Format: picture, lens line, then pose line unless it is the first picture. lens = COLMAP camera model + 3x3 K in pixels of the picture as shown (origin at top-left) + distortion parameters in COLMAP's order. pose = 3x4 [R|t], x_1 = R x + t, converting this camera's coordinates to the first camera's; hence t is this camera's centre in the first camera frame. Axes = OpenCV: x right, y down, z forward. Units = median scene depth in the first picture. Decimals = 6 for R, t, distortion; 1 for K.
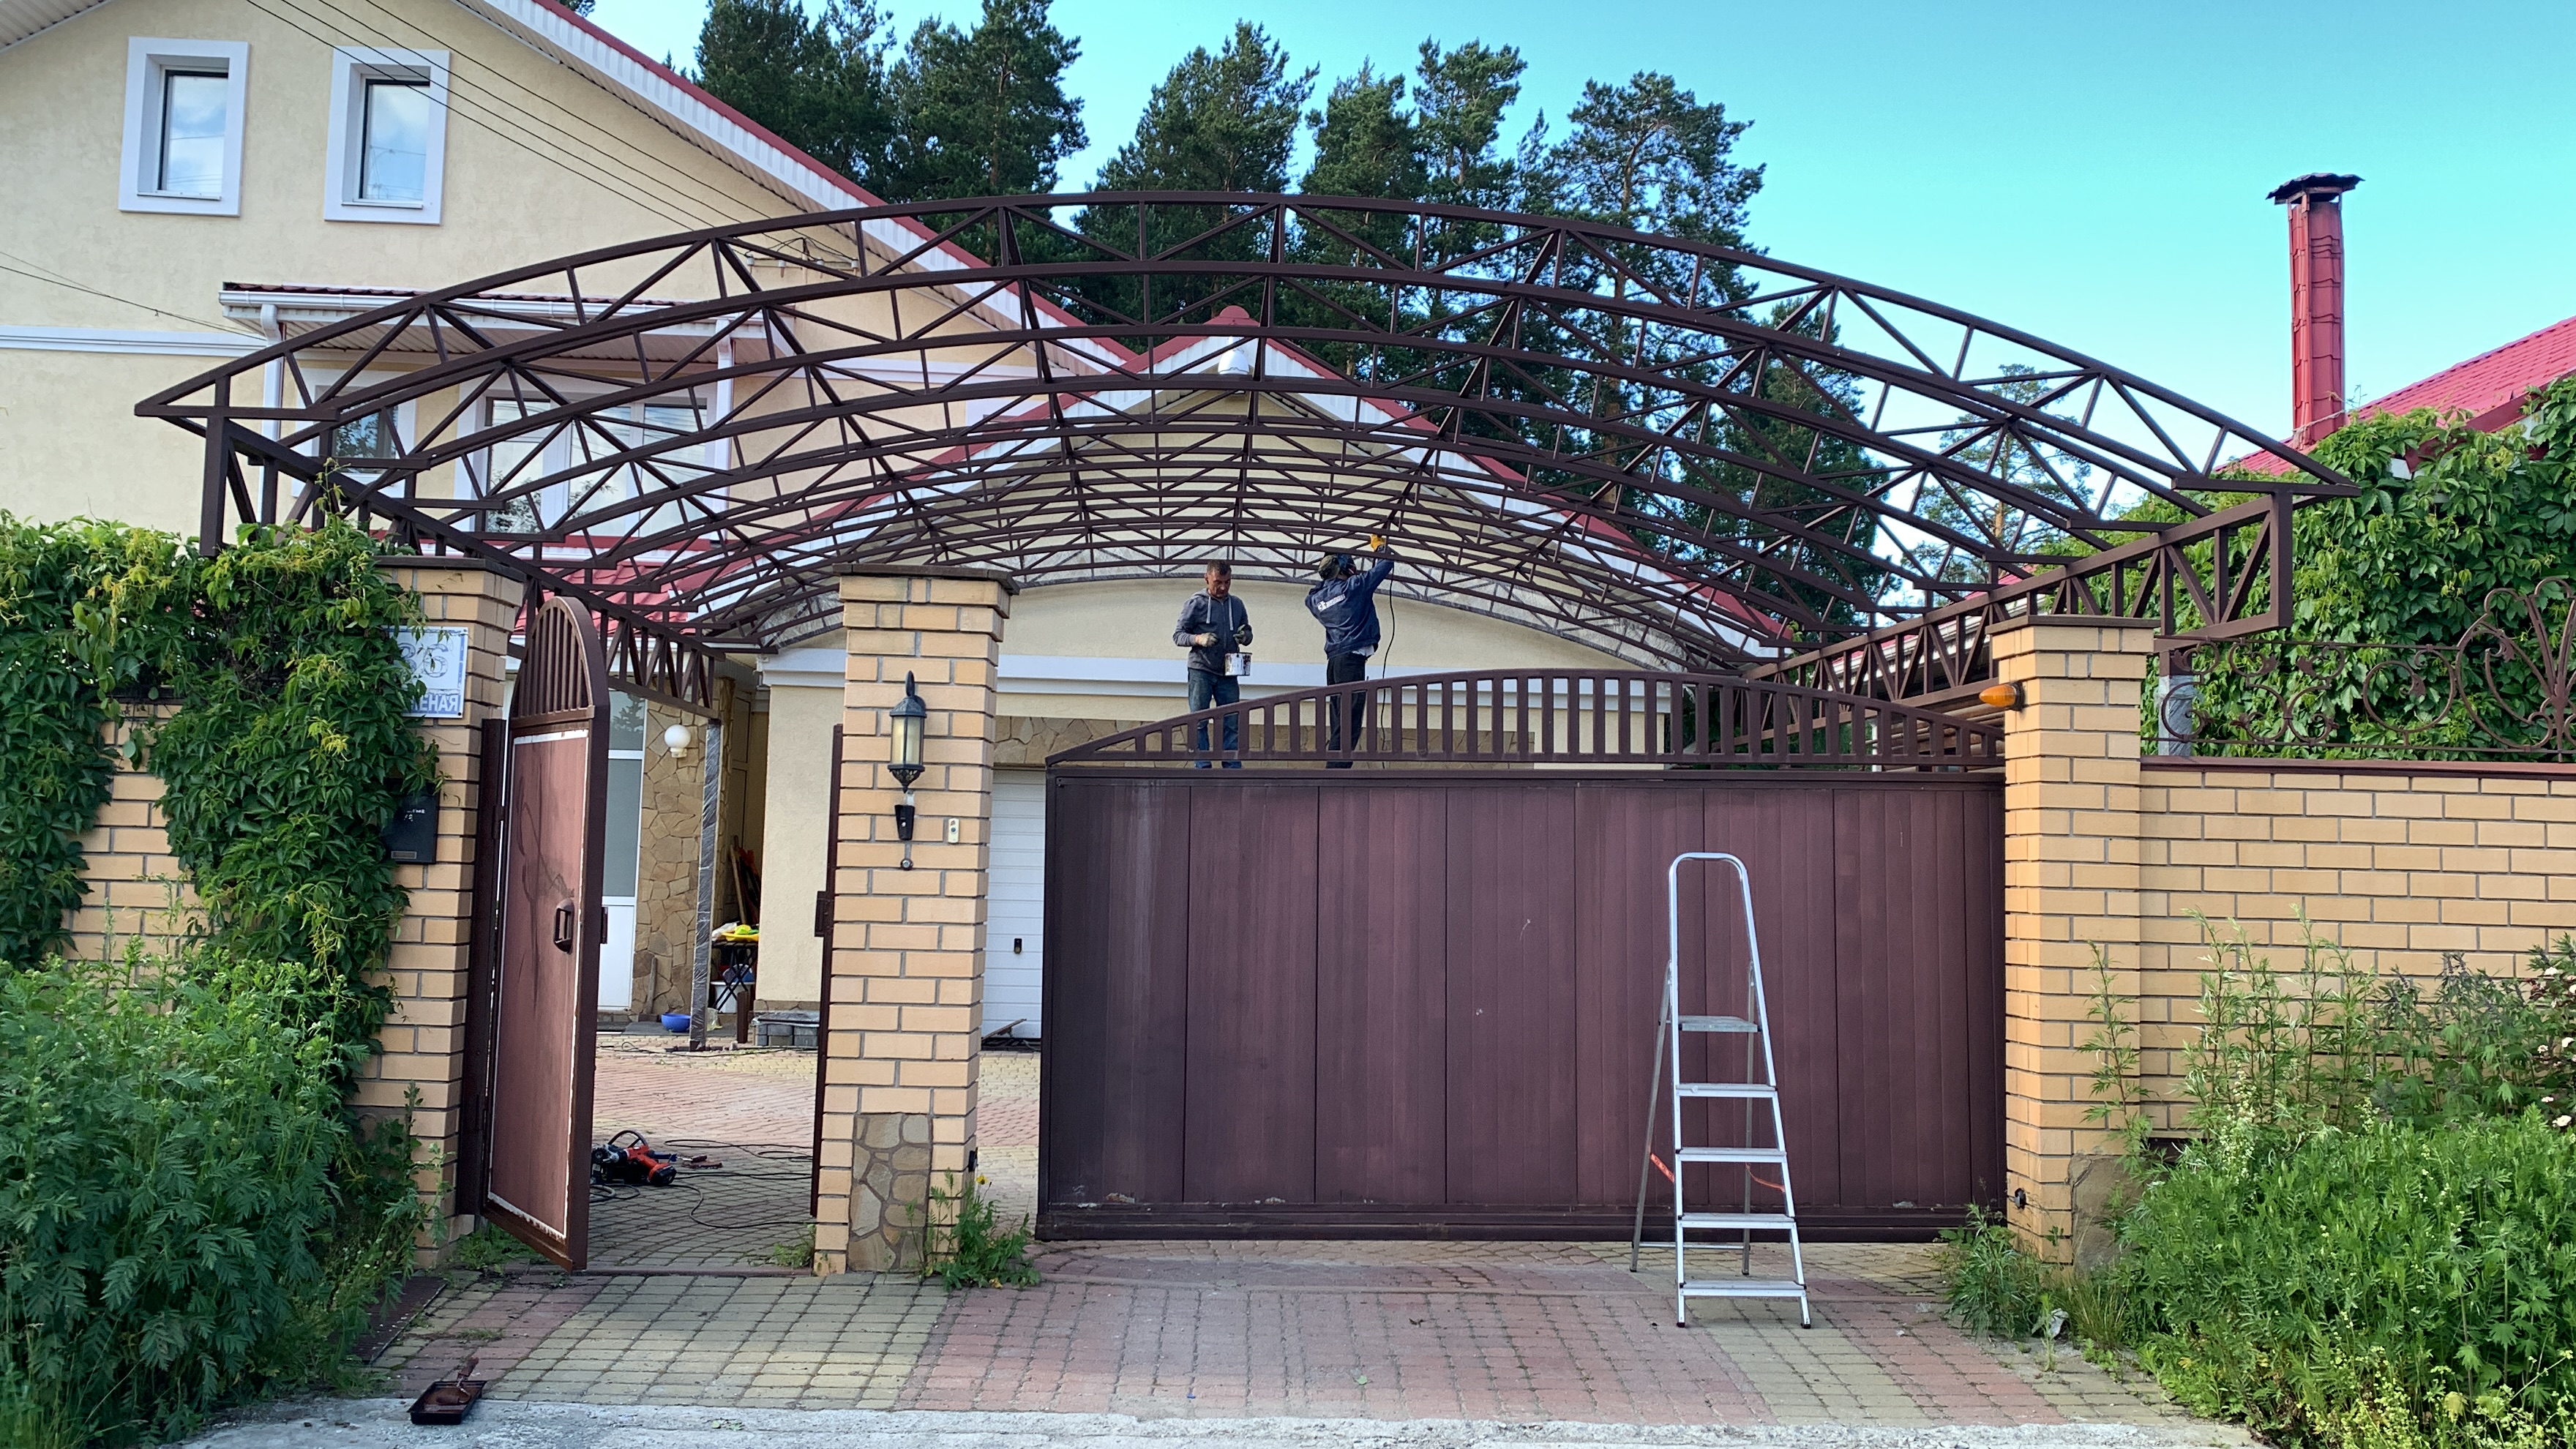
lens RADIAL K [[2242.1, 0, 1304.1], [0, 2242.1, 684.4], [0, 0, 1]] dist [0.031034, -0.060289]
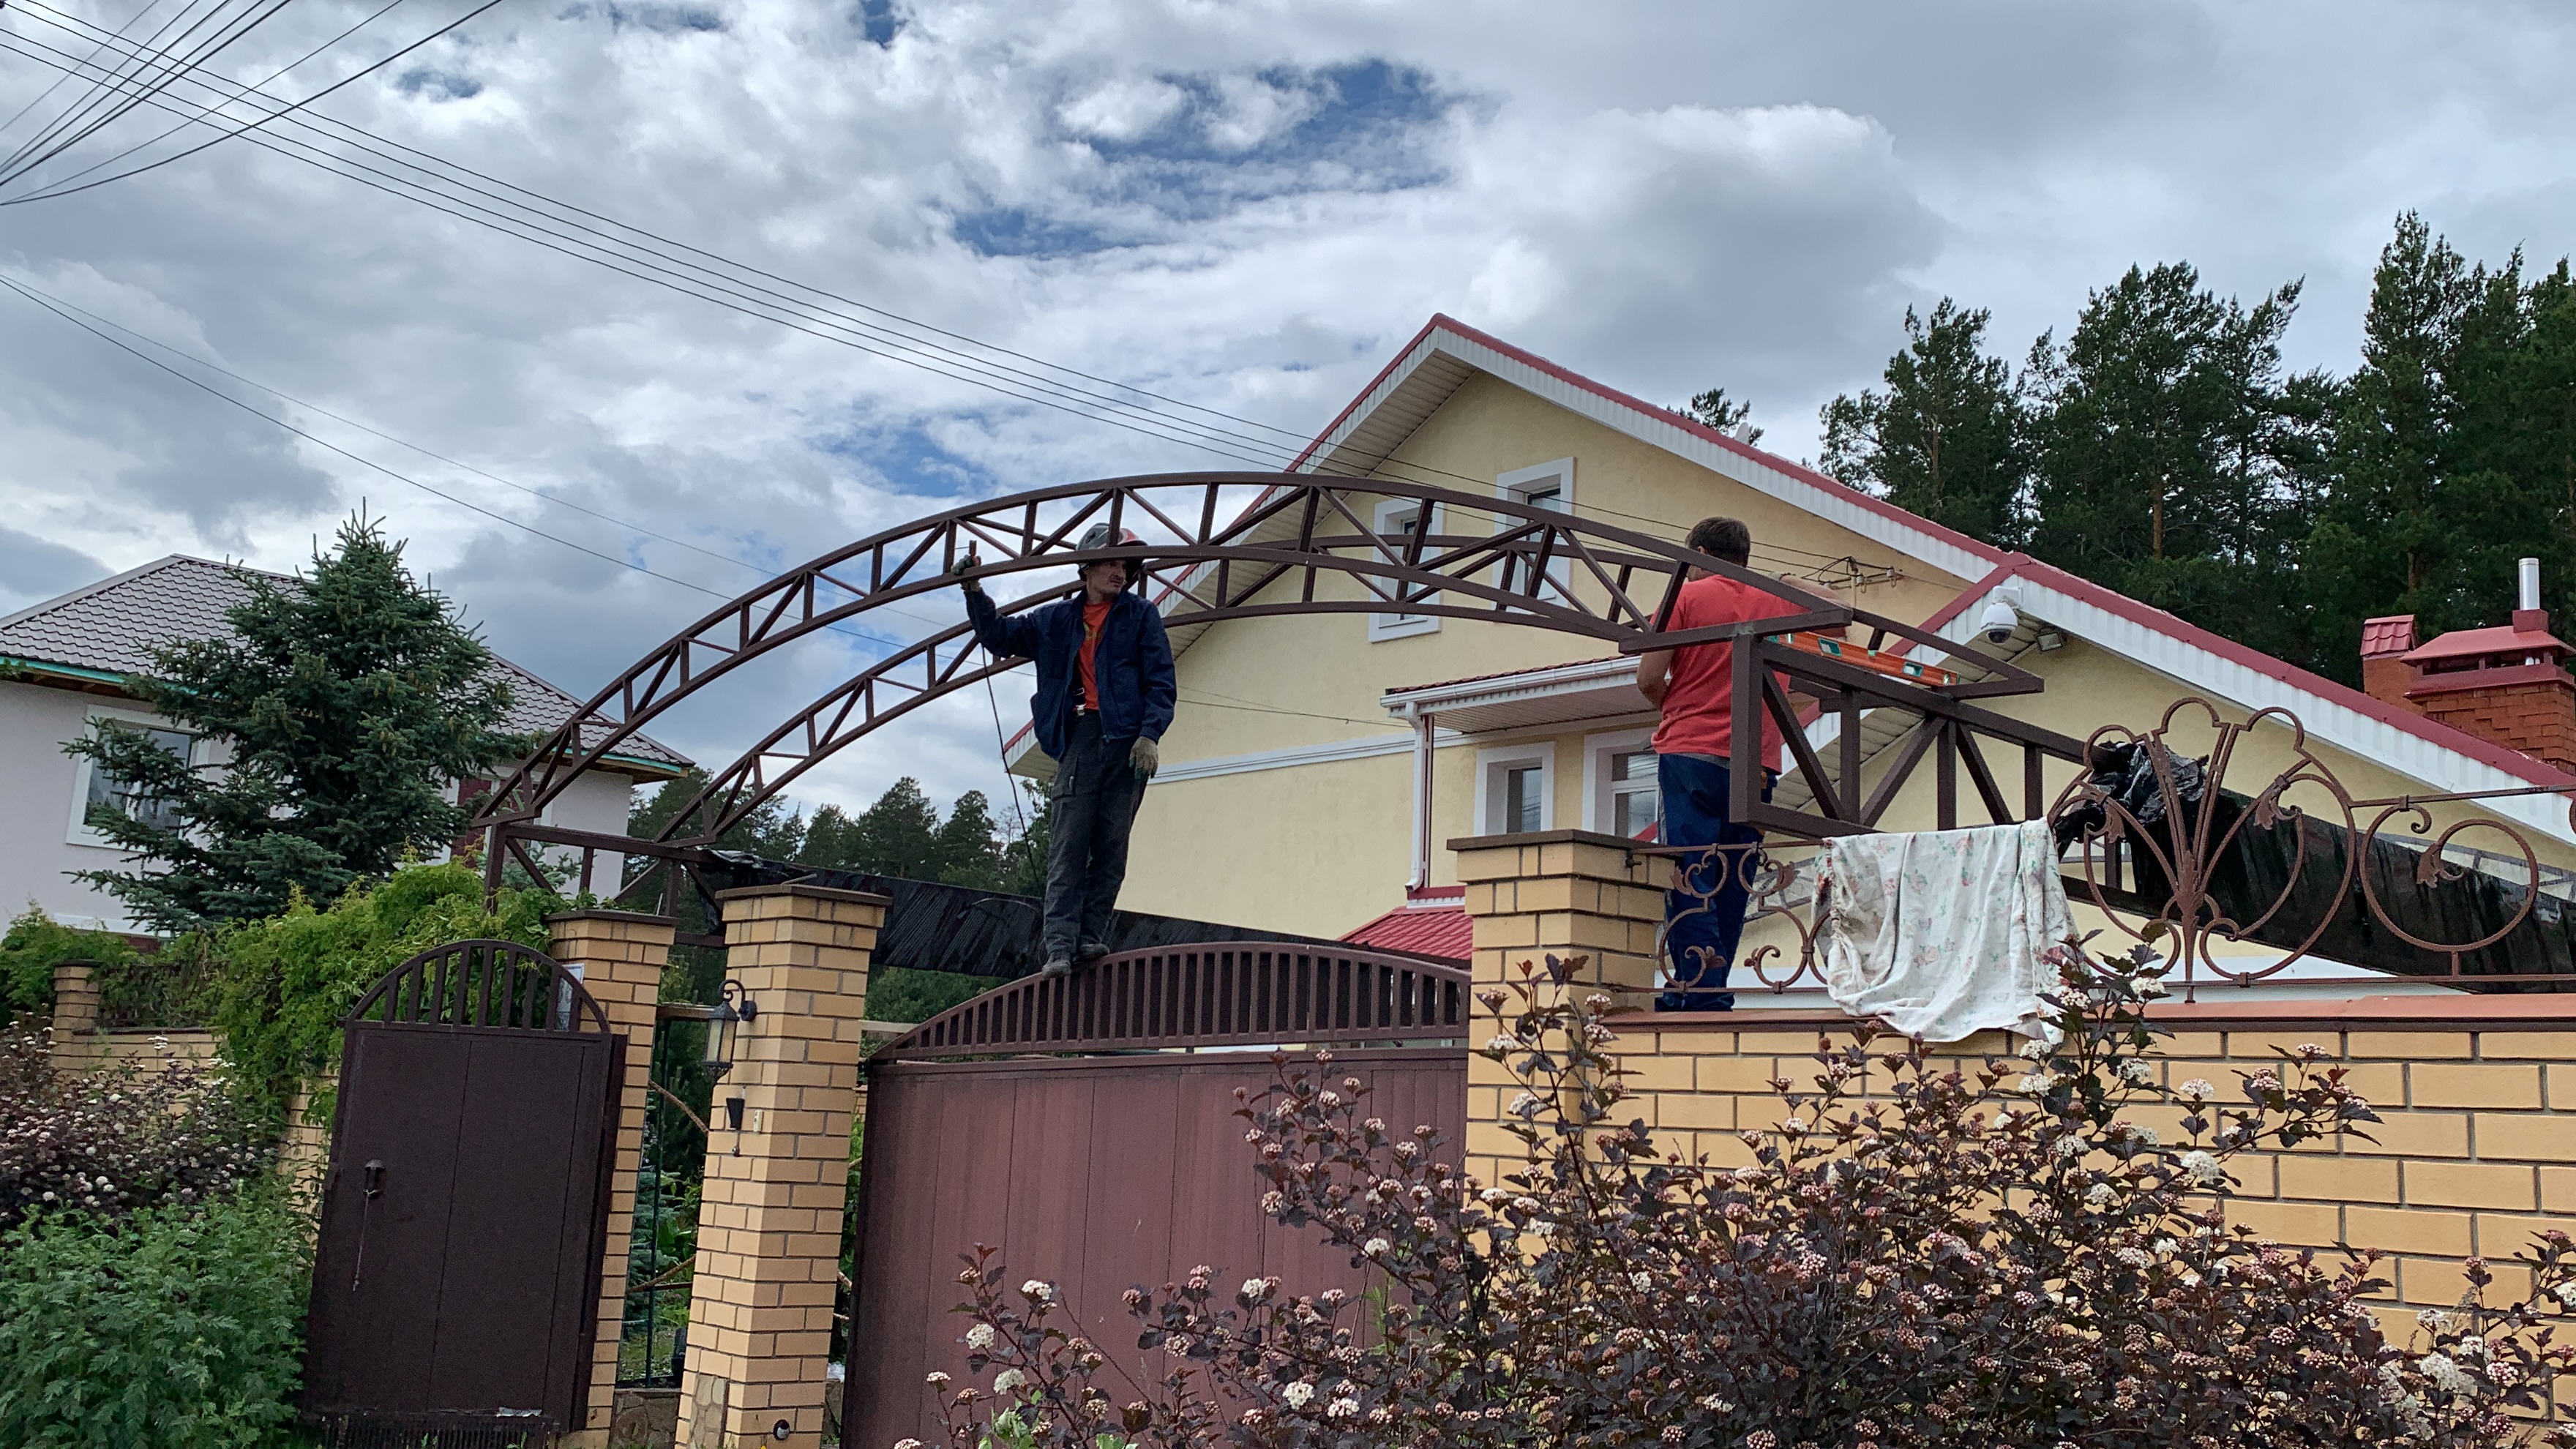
lens RADIAL K [[2242.1, 0, 1294.3], [0, 2242.1, 696.3], [0, 0, 1]] dist [0.031034, -0.060289]
pose [[0.651130, -0.143896, -0.745200, 0.883574], [0.028737, 0.985833, -0.165252, 0.048992], [0.758422, 0.086186, 0.646040, 0.454246]]
